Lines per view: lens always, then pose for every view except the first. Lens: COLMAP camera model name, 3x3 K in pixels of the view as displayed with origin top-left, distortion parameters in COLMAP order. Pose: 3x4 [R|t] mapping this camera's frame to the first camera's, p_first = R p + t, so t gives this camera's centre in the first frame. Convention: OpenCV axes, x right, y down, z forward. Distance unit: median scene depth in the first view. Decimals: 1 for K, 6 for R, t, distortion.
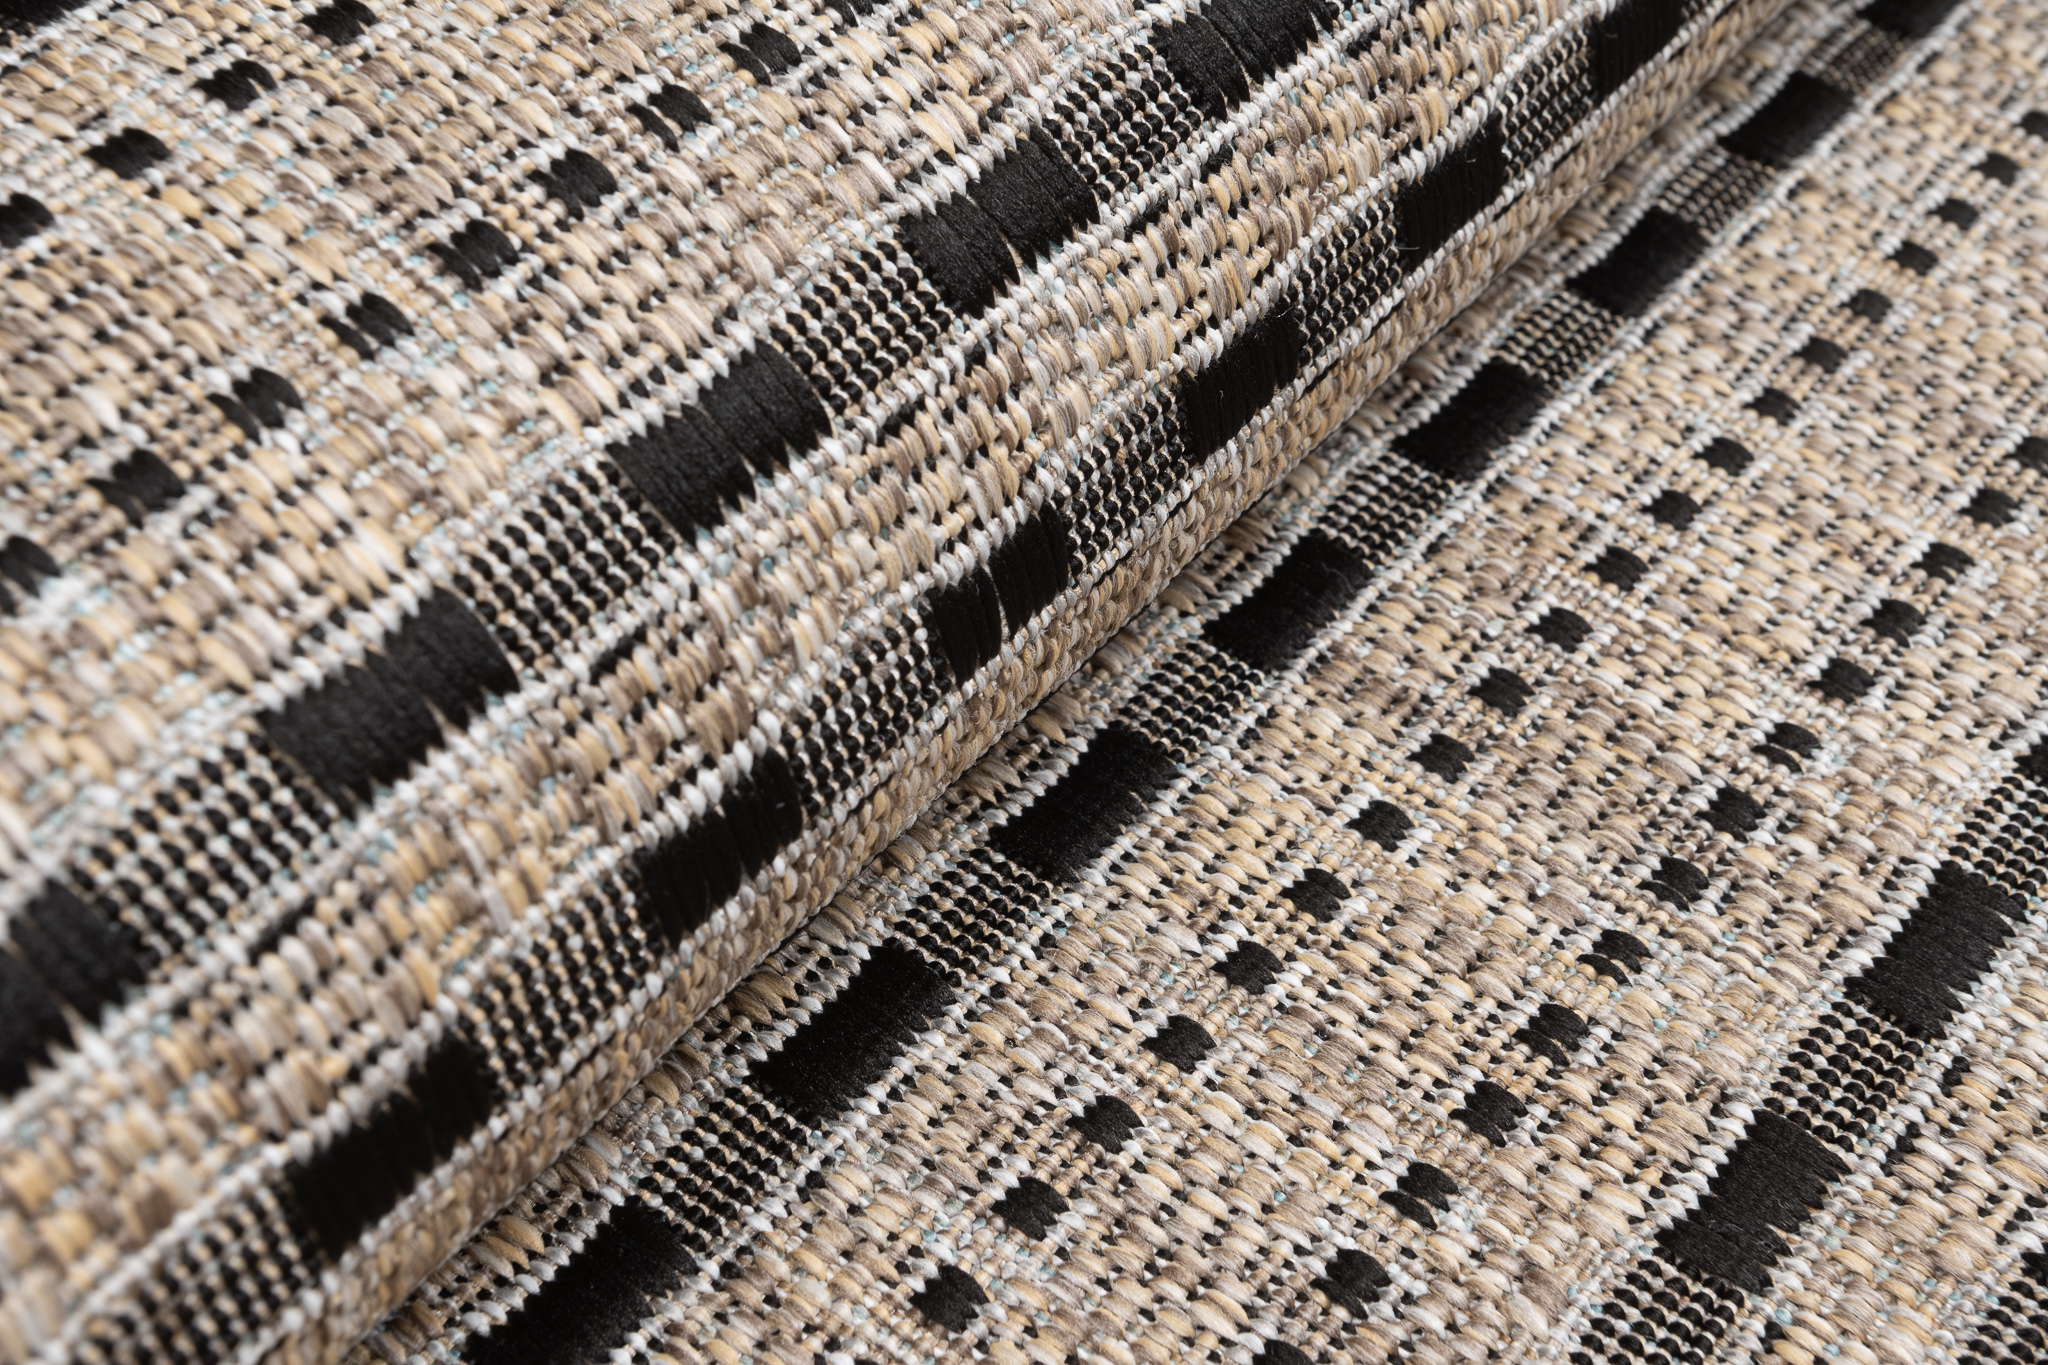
lens RADIAL K [[3043.3, 0, 1024.0], [0, 3043.3, 682.5], [0, 0, 1]] dist [0.009424, 0.121138]
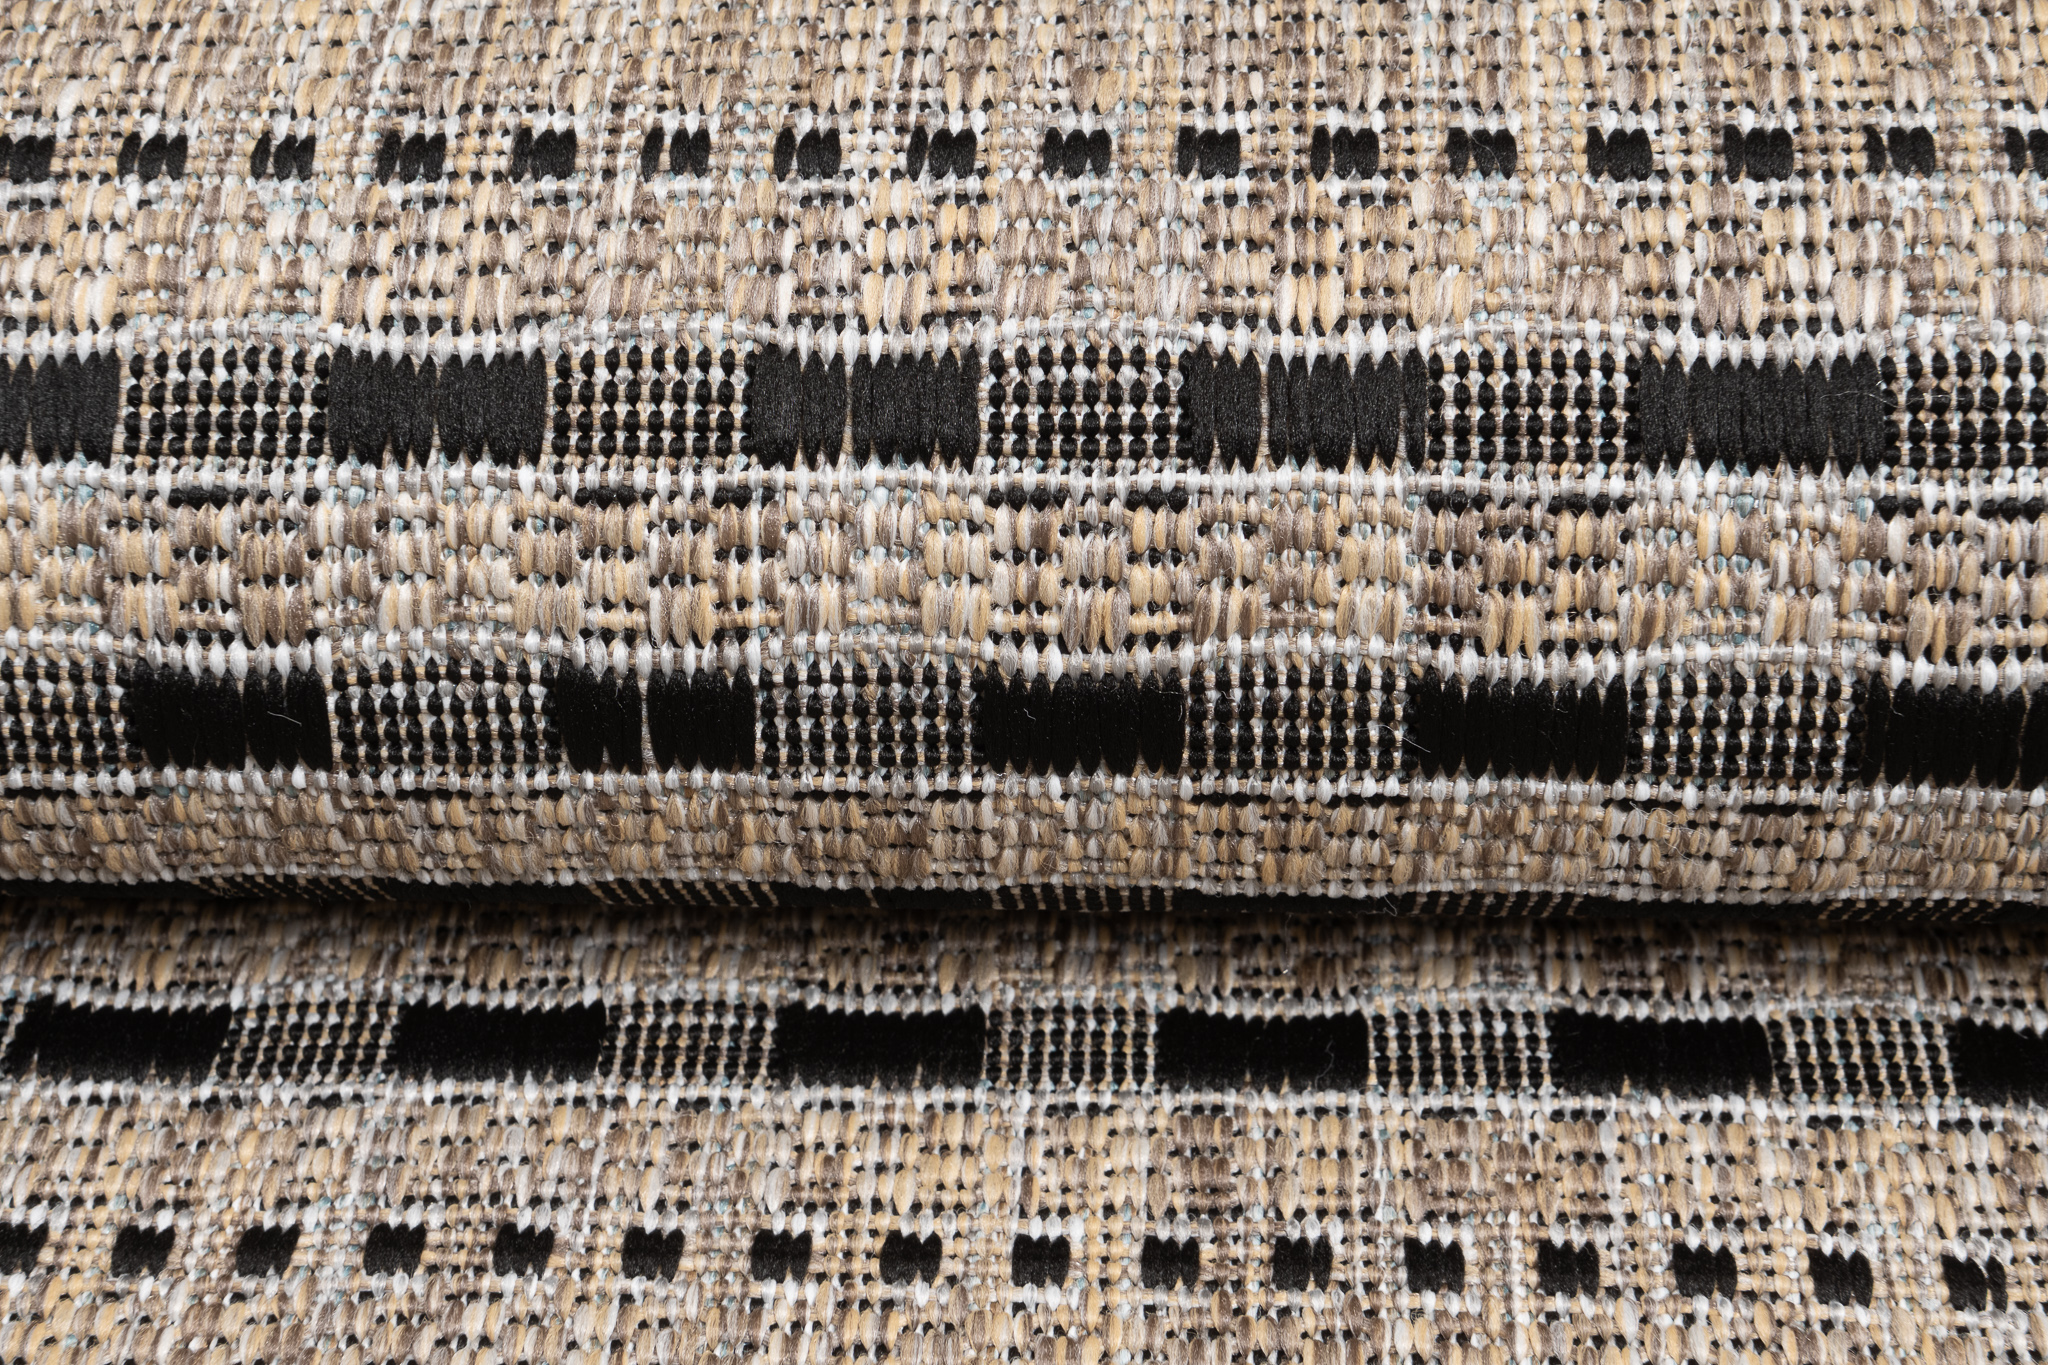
lens RADIAL K [[3043.3, 0, 1024.0], [0, 3043.3, 682.5], [0, 0, 1]] dist [0.009424, 0.121138]
pose [[0.570137, 0.520645, -0.635510, 0.665752], [-0.563882, 0.810565, 0.158183, -0.256081], [0.597479, 0.268166, 0.755715, 0.317377]]
